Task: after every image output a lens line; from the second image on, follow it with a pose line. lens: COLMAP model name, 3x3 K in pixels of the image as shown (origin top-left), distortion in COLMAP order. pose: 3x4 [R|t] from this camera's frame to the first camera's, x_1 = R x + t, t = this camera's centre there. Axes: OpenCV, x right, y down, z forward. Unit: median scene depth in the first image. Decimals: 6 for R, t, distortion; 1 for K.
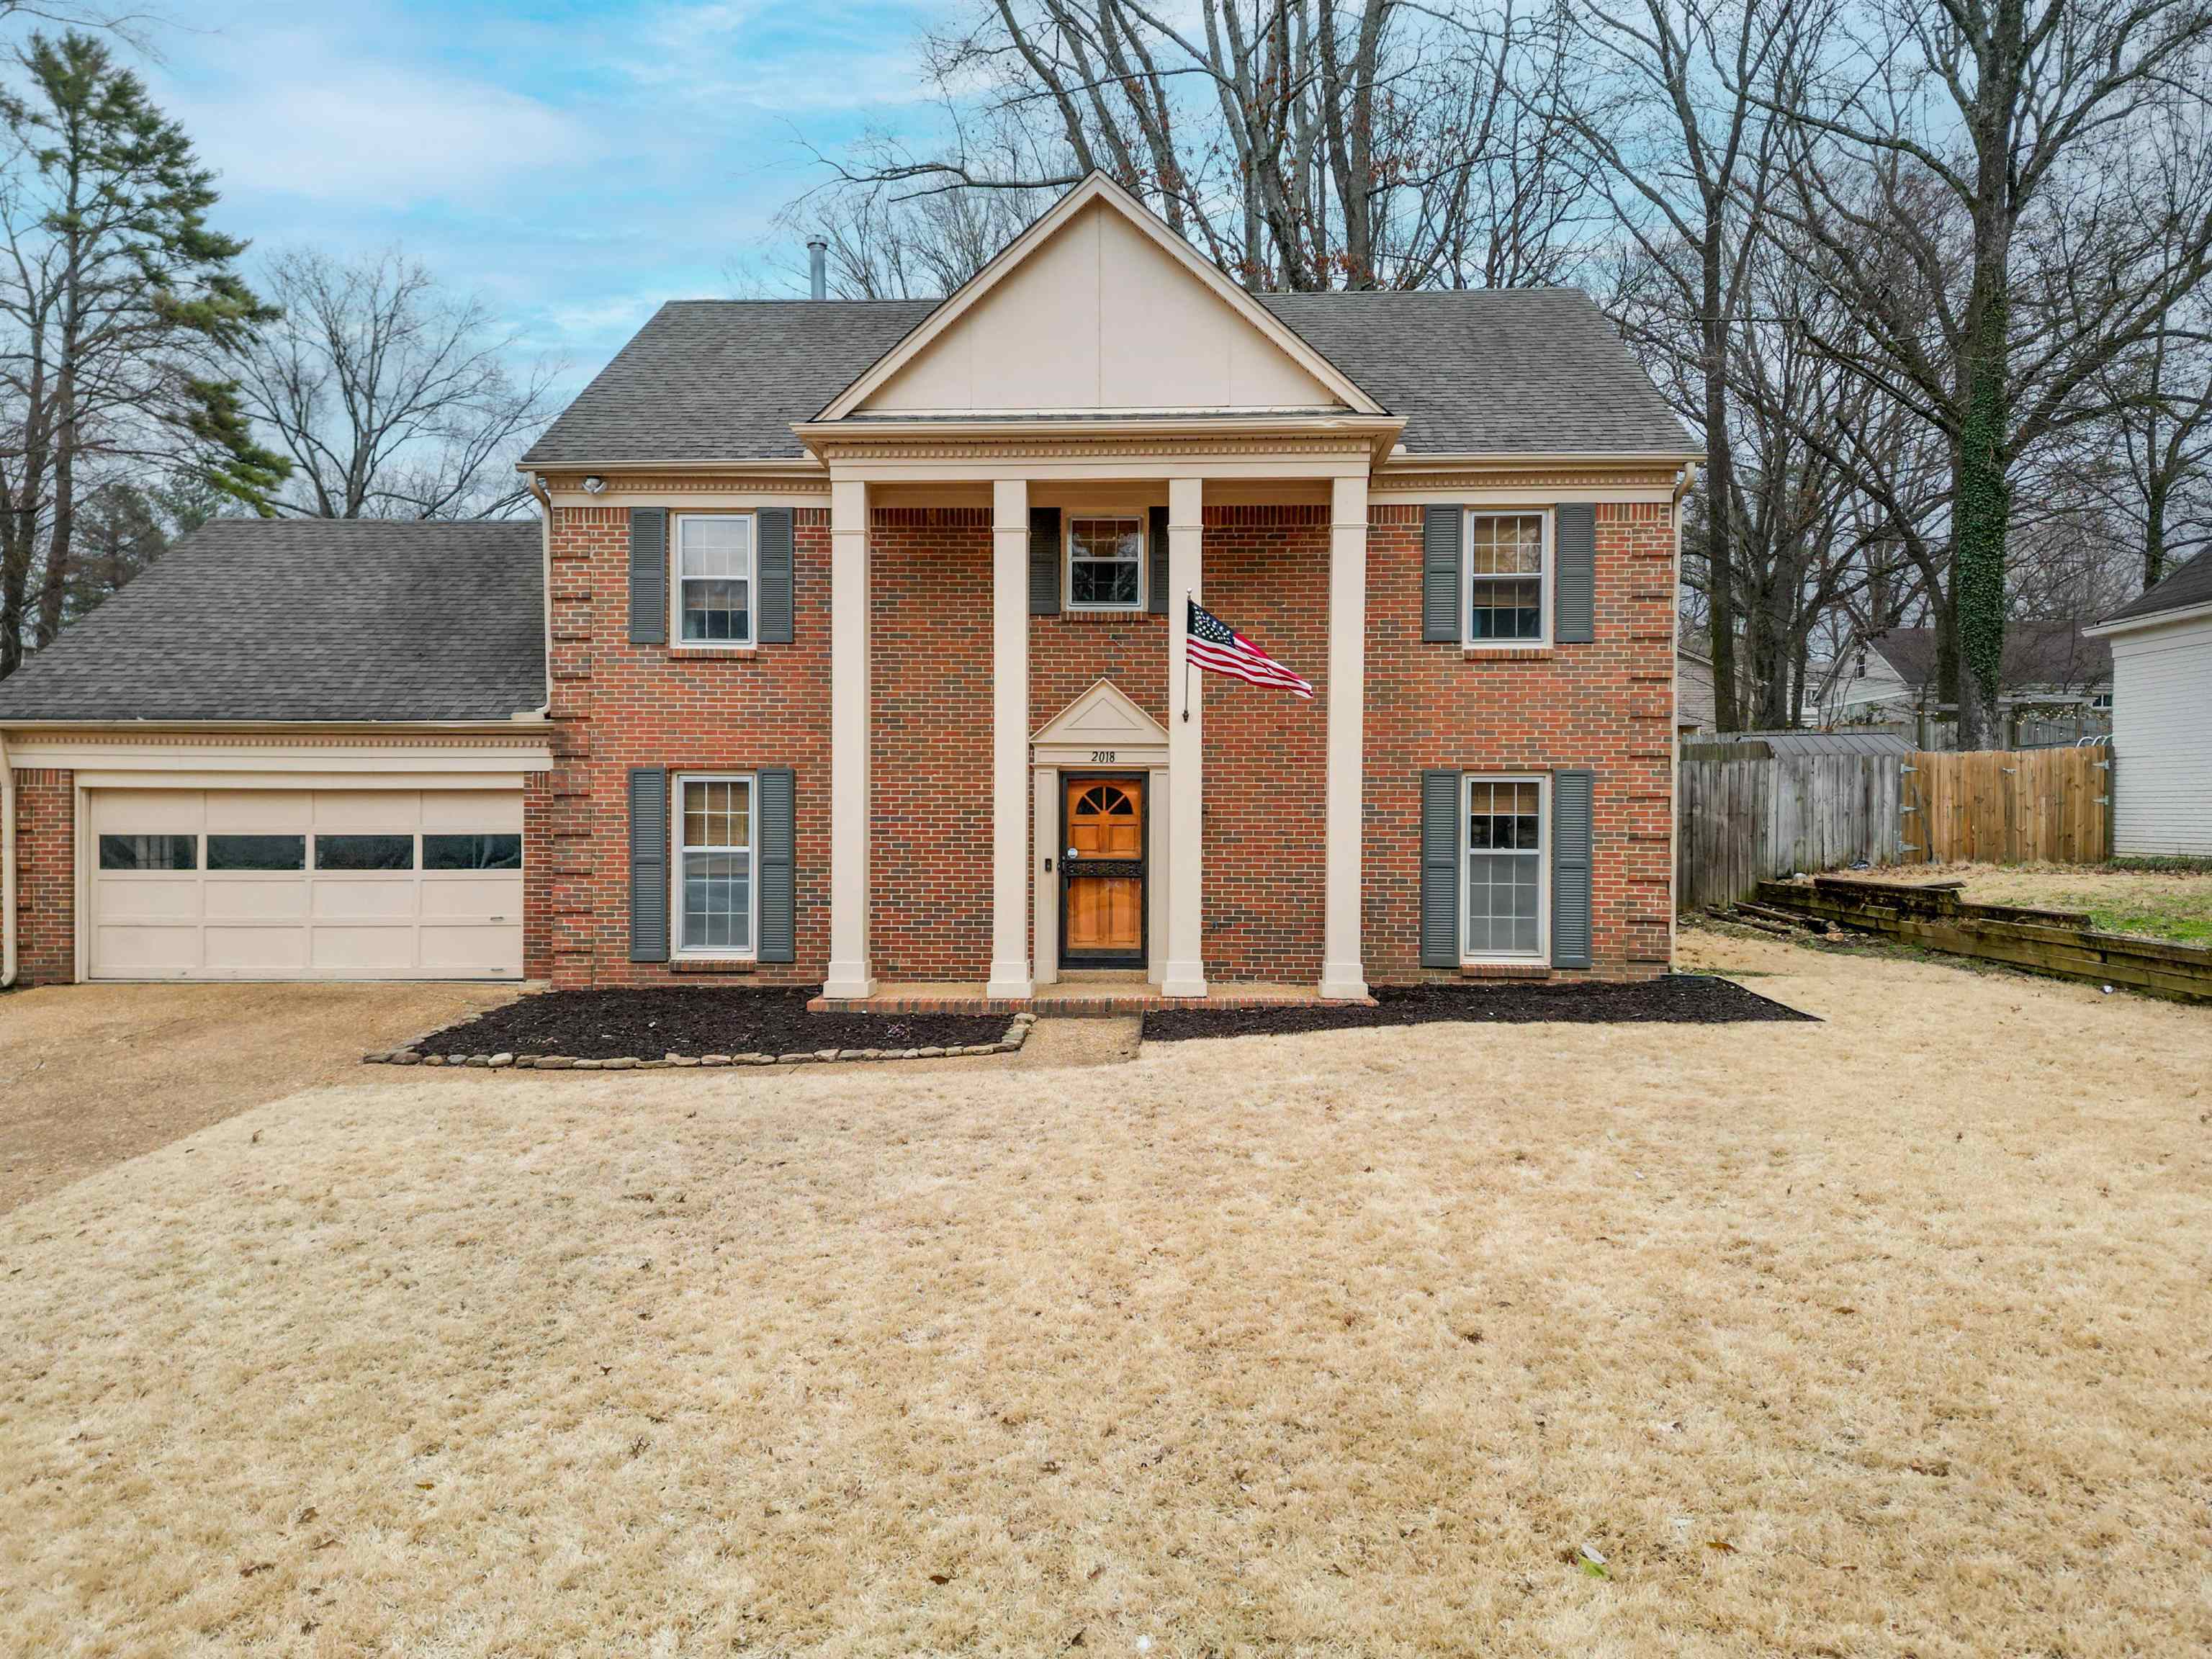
lens RADIAL K [[1570.9, 0, 1111.4], [0, 1570.9, 834.2], [0, 0, 1]] dist [0.029621, -0.031115]
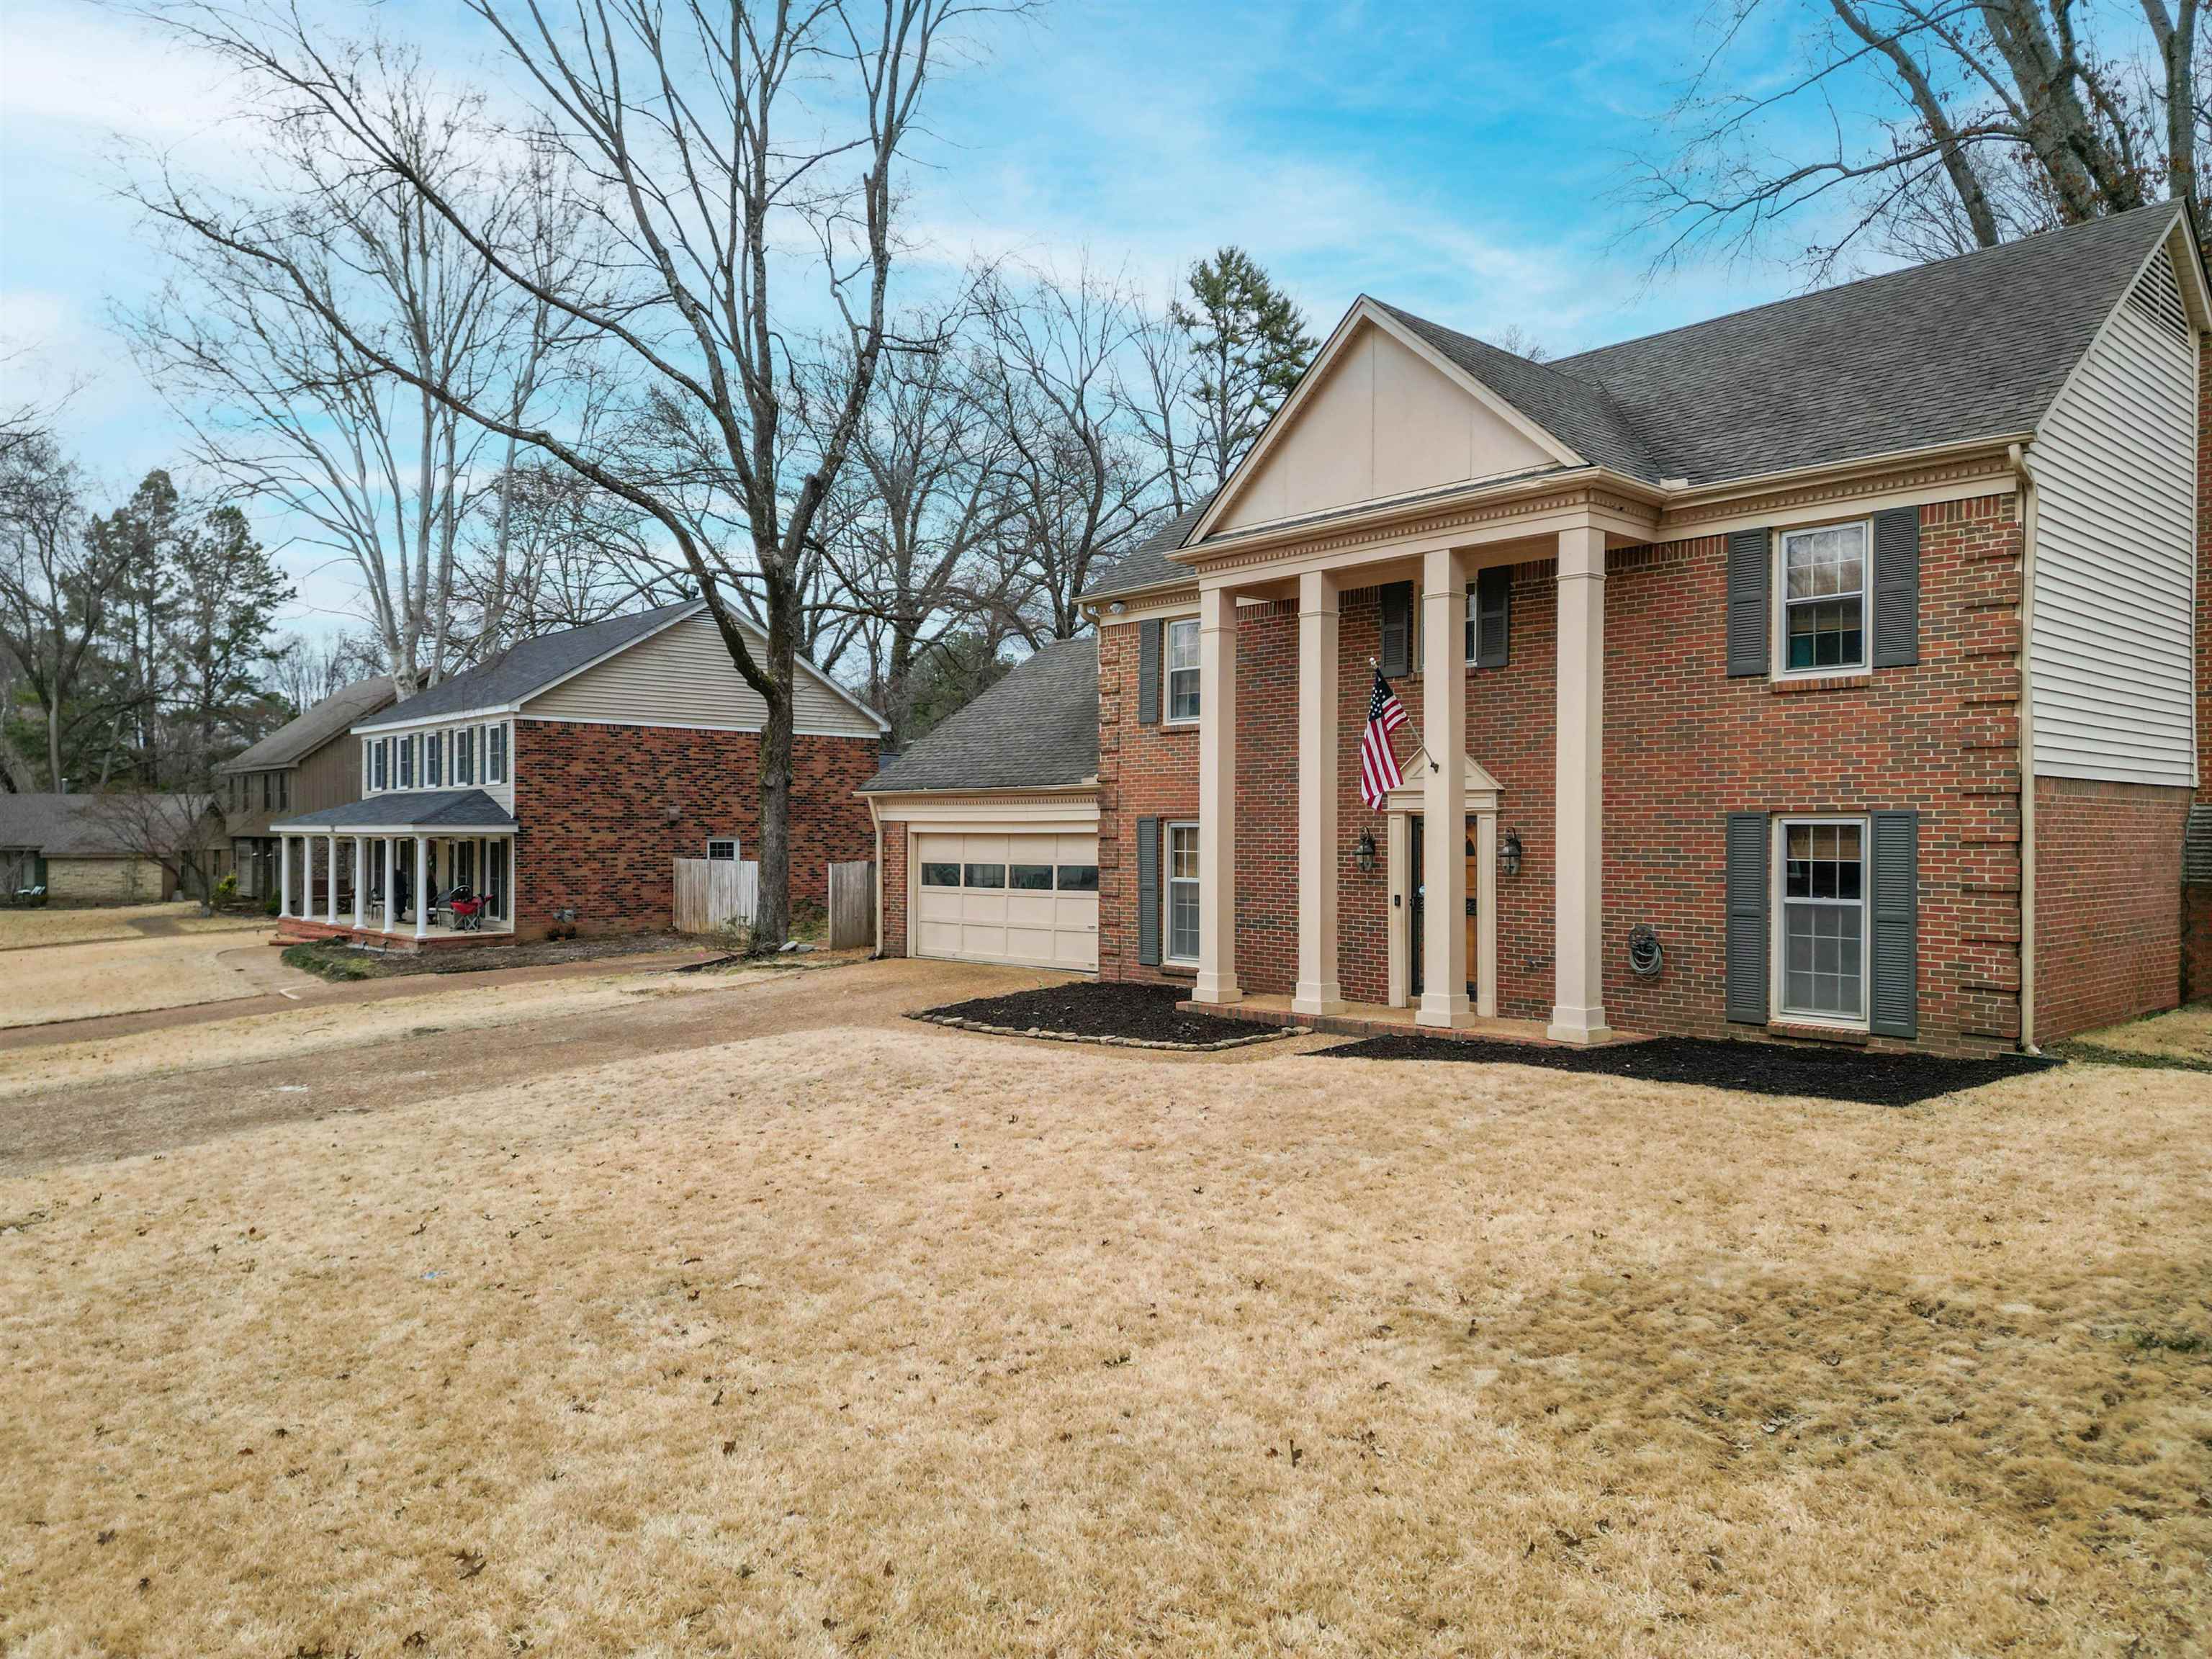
lens RADIAL K [[1570.9, 0, 1109.6], [0, 1570.9, 833.0], [0, 0, 1]] dist [0.029621, -0.031115]
pose [[0.689153, -0.001133, -0.724615, 0.628956], [-0.007281, 0.999937, -0.008488, -0.017708], [0.724579, 0.011125, 0.689102, 0.075416]]
